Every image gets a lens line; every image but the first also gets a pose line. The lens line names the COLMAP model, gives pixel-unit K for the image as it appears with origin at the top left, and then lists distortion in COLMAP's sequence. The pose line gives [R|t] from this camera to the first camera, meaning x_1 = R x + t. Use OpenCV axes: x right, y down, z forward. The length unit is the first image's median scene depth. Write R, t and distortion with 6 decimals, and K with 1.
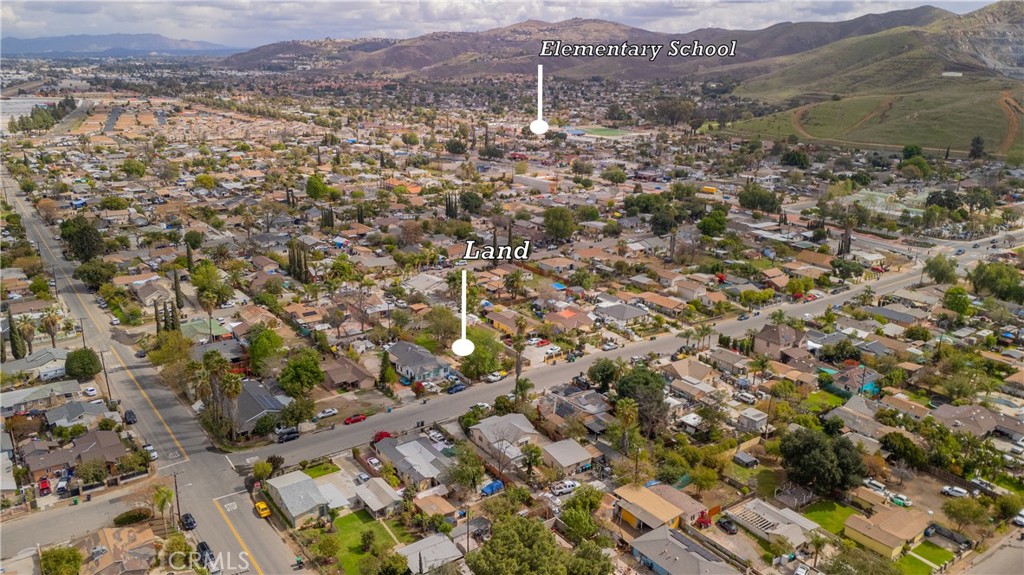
lens RADIAL K [[749.6, 0, 511.9], [0, 749.6, 287.0], [0, 0, 1]] dist [0.069116, -0.064040]
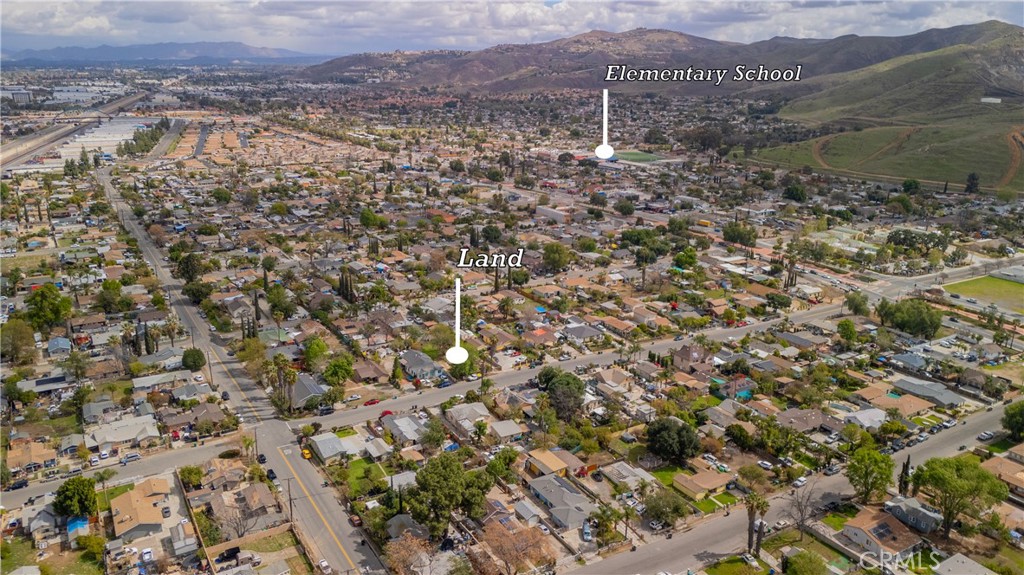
lens RADIAL K [[749.6, 0, 509.7], [0, 749.6, 283.8], [0, 0, 1]] dist [0.069116, -0.064040]
pose [[0.996024, 0.022535, -0.086190, 0.098529], [-0.023450, 0.999679, -0.009620, -0.026613], [0.085946, 0.011603, 0.996232, -0.242123]]
